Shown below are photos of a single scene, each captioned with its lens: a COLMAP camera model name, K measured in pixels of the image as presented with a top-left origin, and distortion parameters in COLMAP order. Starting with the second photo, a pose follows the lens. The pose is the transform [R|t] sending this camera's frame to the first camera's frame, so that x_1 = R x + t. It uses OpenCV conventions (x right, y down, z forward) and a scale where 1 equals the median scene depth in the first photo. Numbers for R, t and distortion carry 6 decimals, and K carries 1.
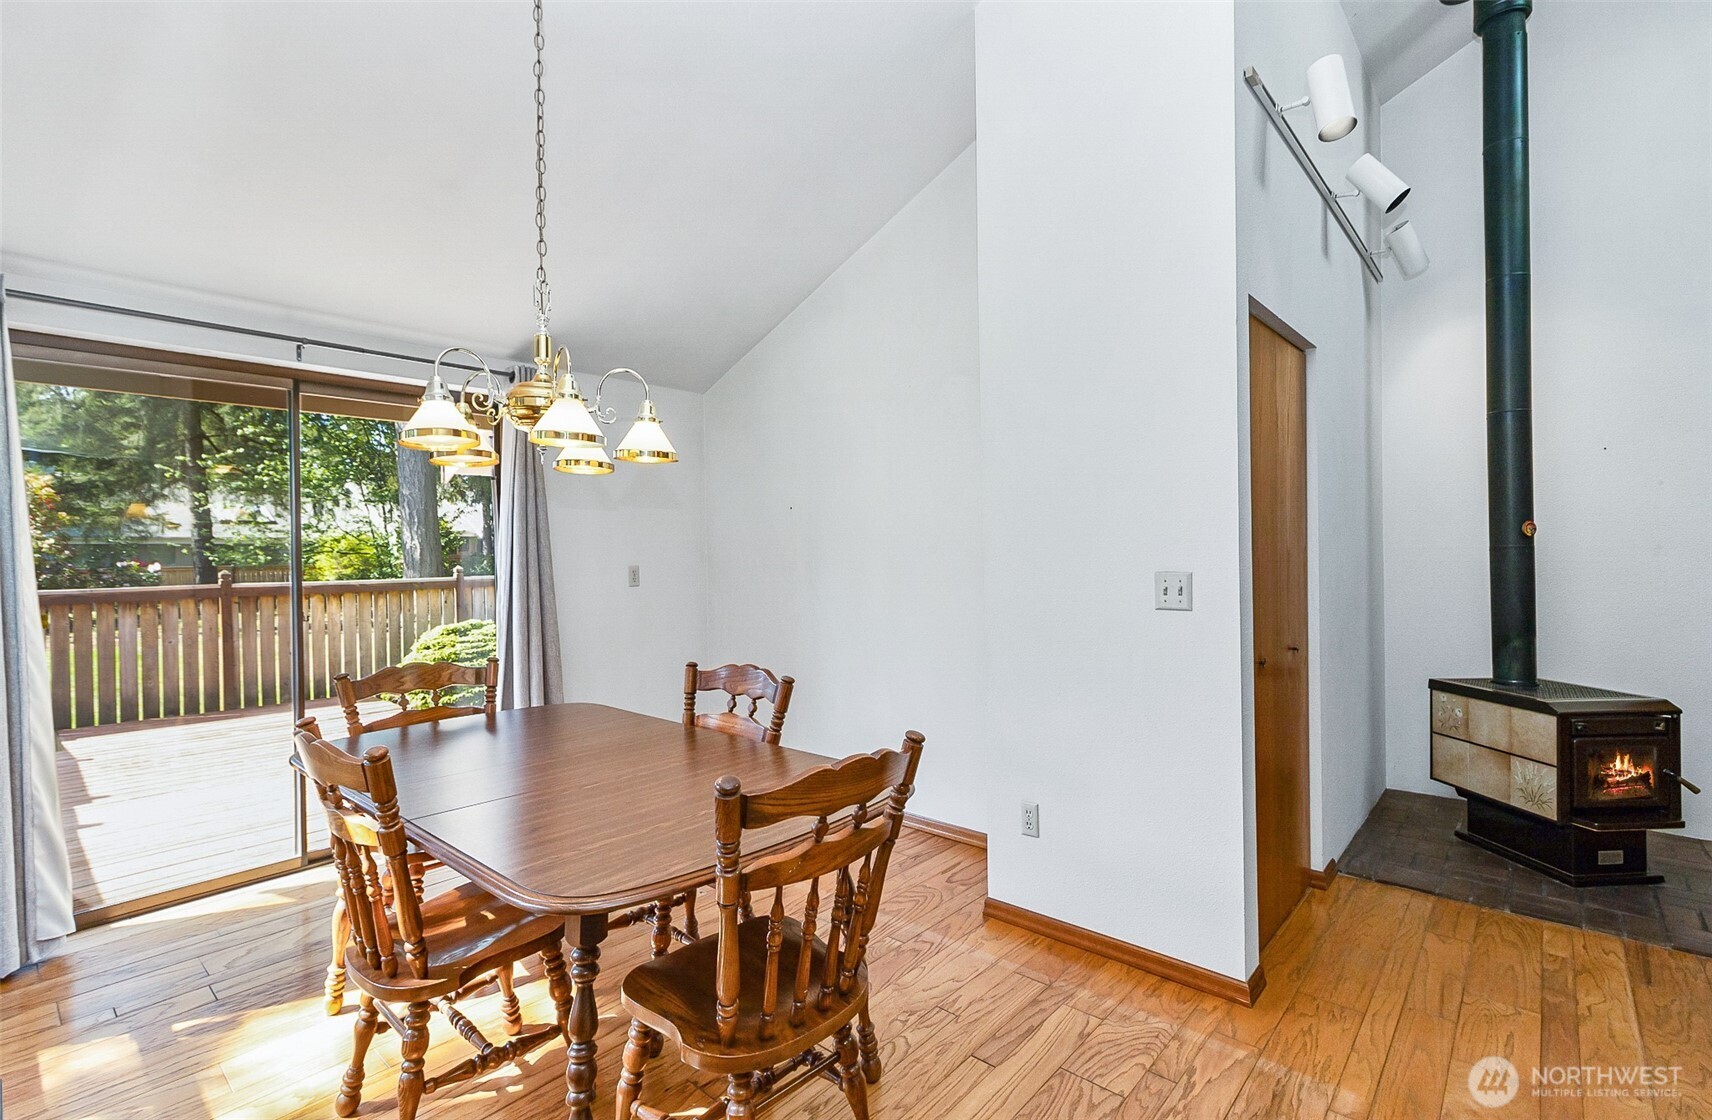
lens RADIAL K [[784.9, 0, 851.7], [0, 784.9, 552.5], [0, 0, 1]] dist [-0.000748, -0.000340]
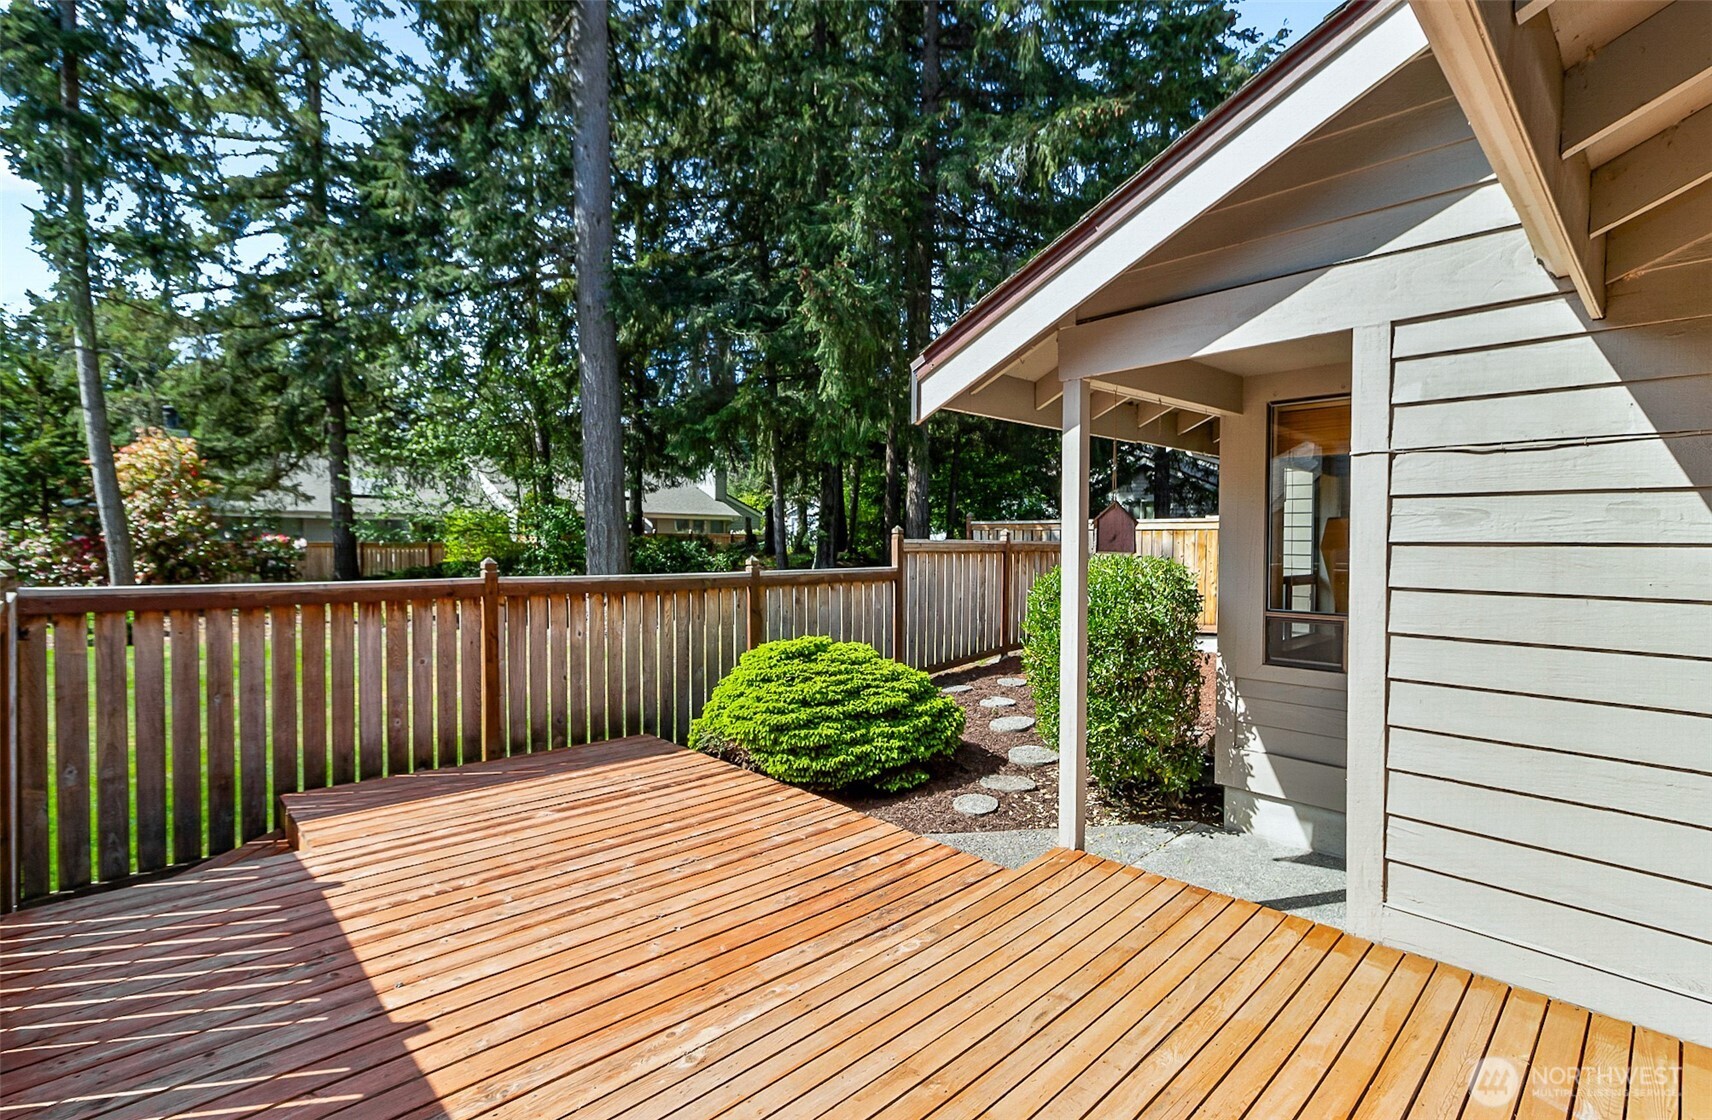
lens RADIAL K [[784.9, 0, 858.5], [0, 784.9, 562.3], [0, 0, 1]] dist [-0.000748, -0.000340]
pose [[0.997250, 0.026807, -0.069099, -0.203557], [-0.024976, 0.999317, 0.027225, 0.000113], [0.069782, -0.025425, 0.997238, 0.159821]]
